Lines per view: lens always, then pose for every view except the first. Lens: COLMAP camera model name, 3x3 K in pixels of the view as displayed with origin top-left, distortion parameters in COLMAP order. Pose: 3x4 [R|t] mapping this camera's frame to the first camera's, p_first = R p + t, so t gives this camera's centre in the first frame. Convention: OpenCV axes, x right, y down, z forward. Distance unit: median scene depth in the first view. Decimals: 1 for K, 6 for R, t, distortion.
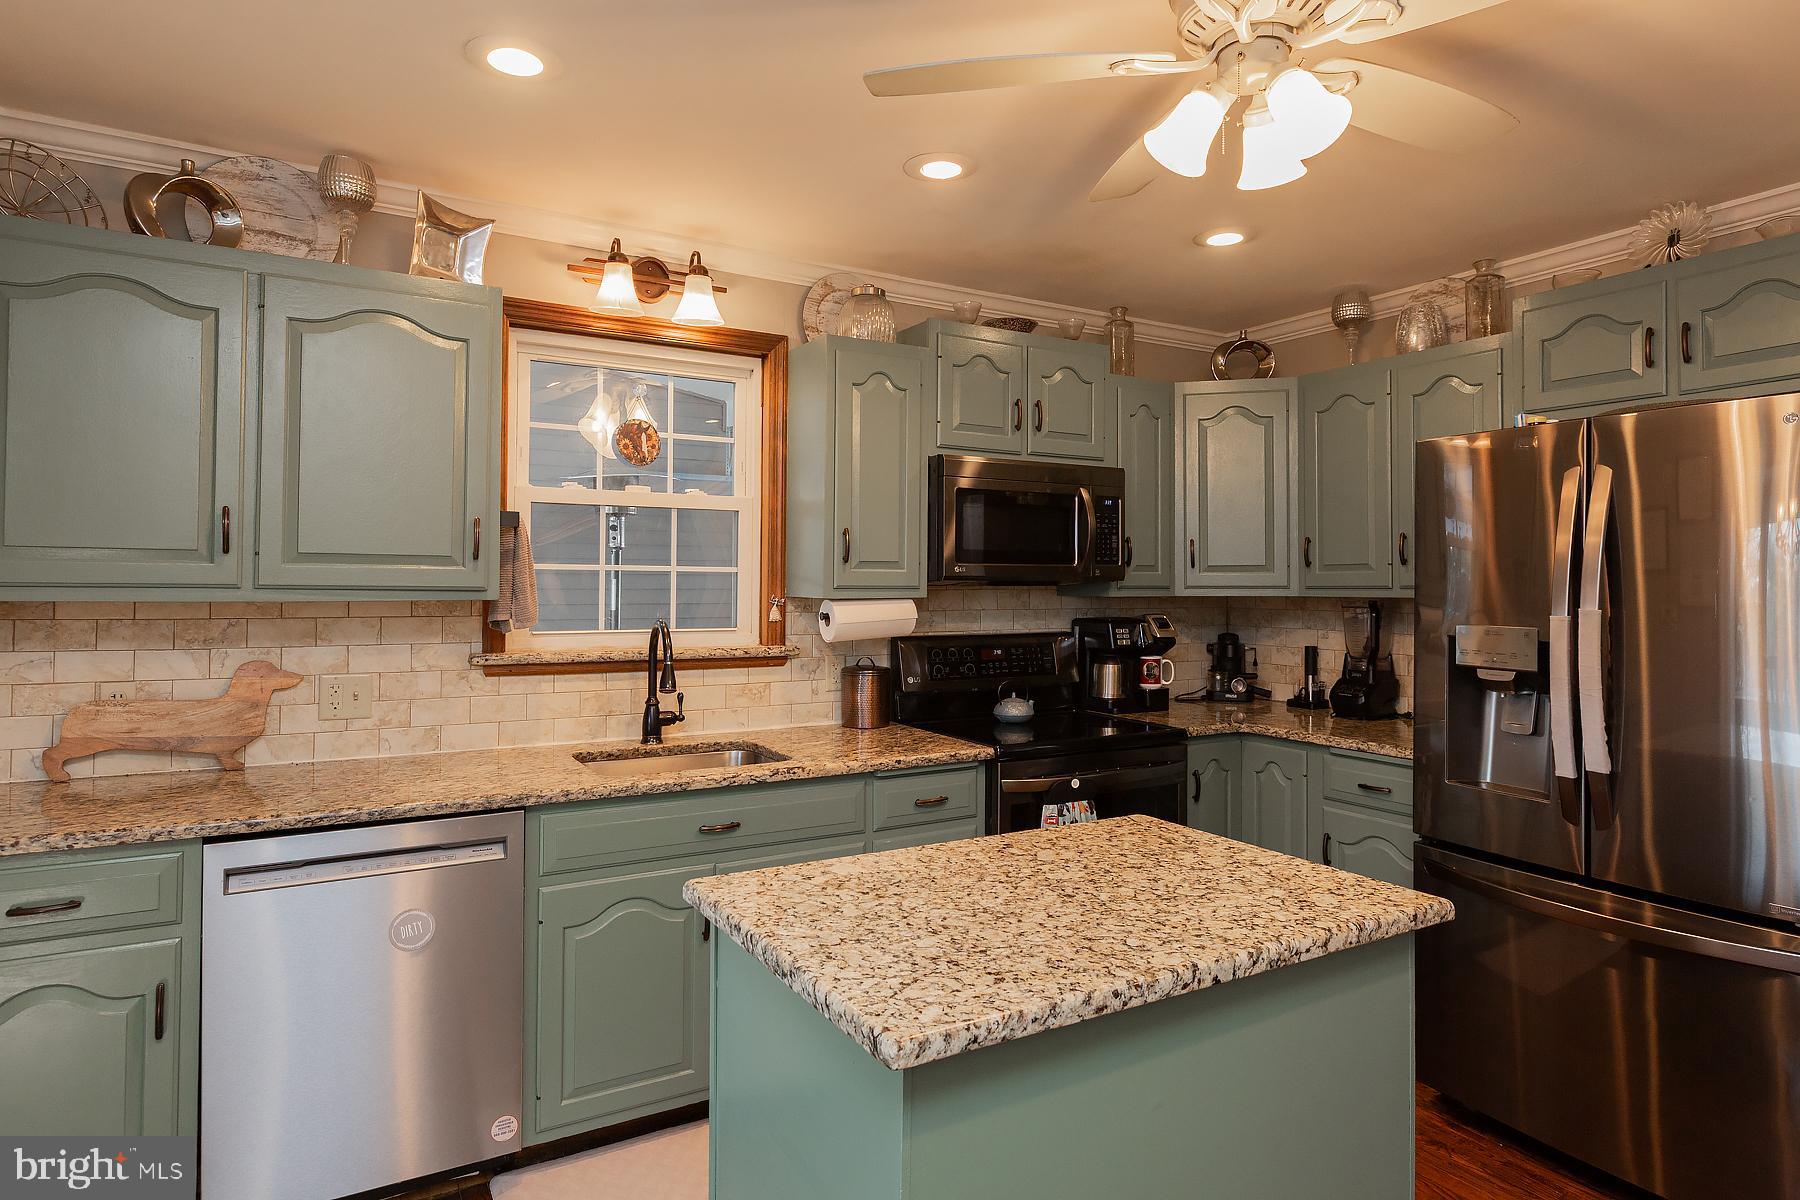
lens RADIAL K [[1018.3, 0, 901.2], [0, 1018.3, 570.7], [0, 0, 1]] dist [0.001579, 0.001168]
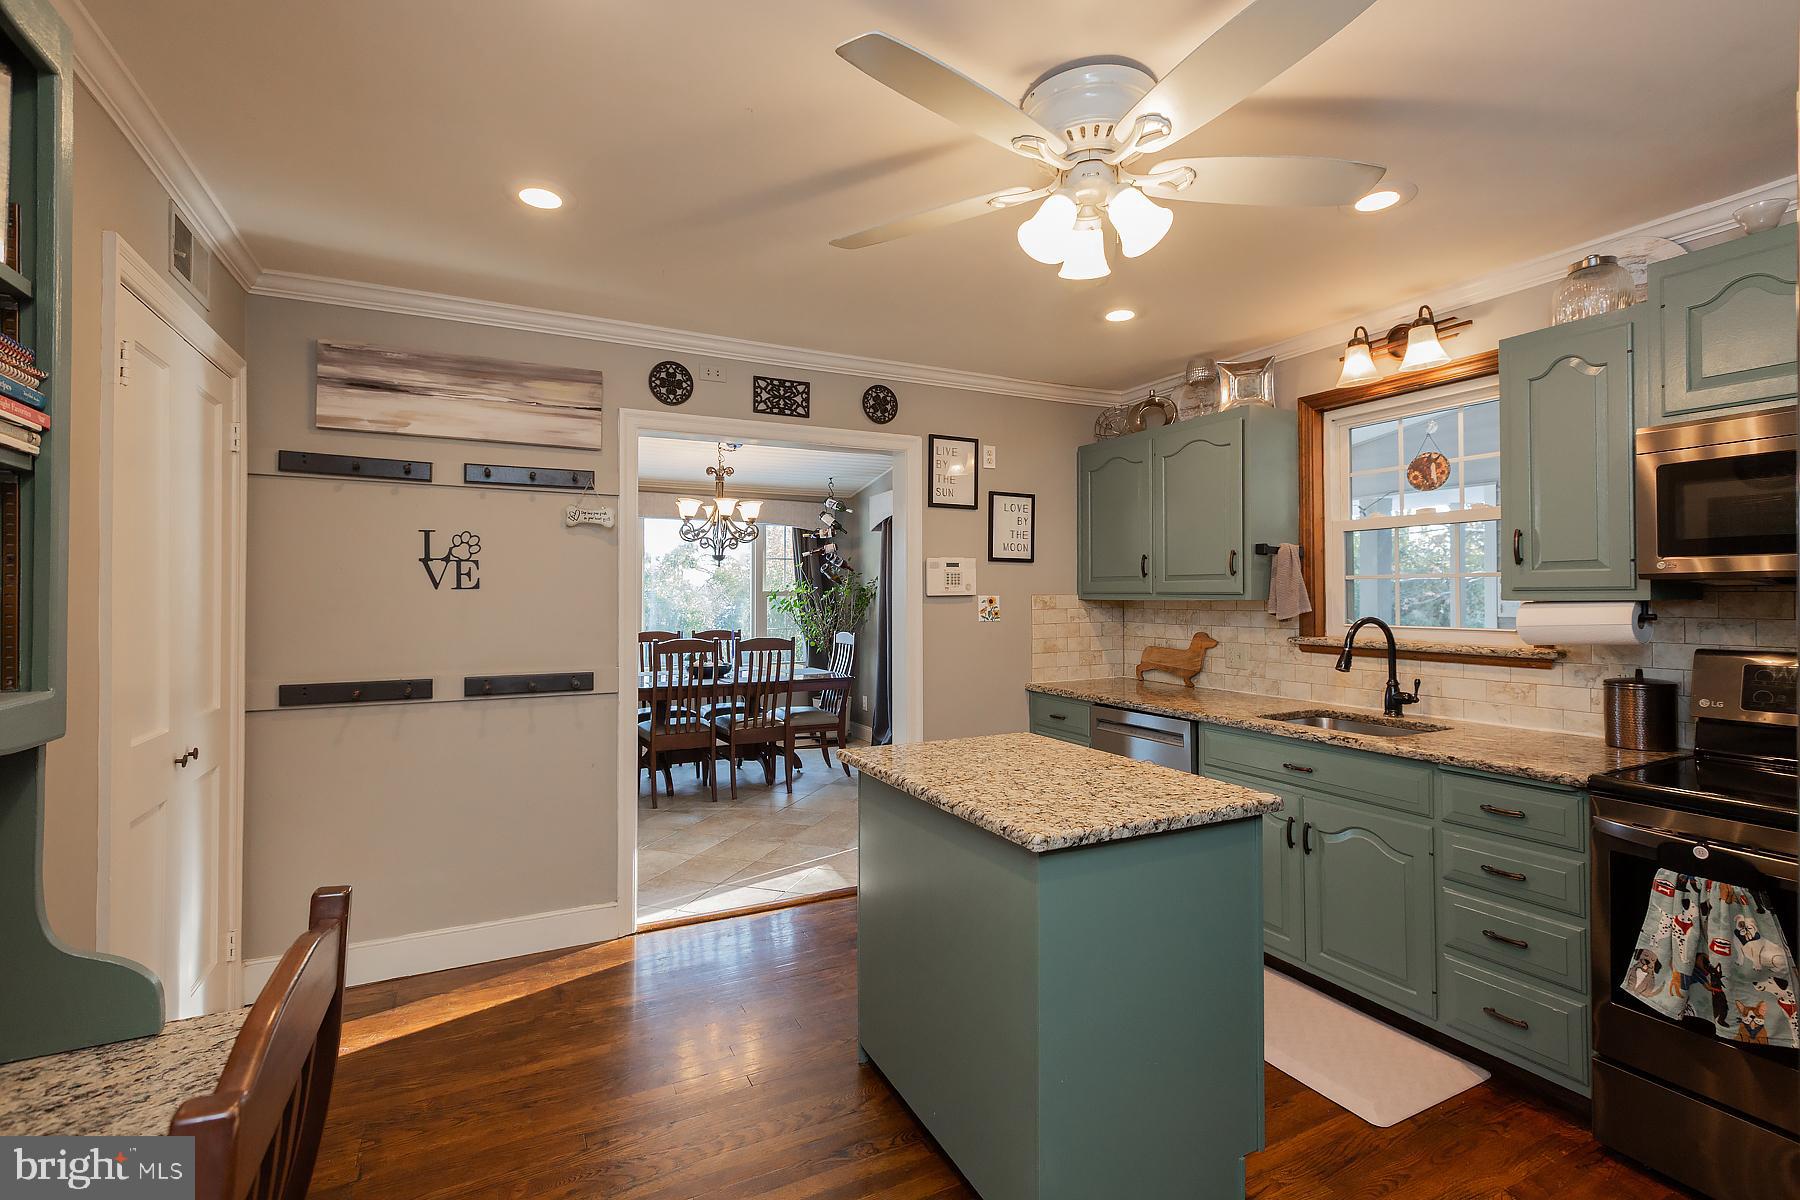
lens RADIAL K [[812.1, 0, 906.3], [0, 812.1, 591.7], [0, 0, 1]] dist [-0.001113, 0.000679]
pose [[-0.057837, -0.010156, -0.998274, 0.793913], [0.016788, 0.999797, -0.011144, 0.017940], [0.998185, -0.017404, -0.057654, 0.468567]]
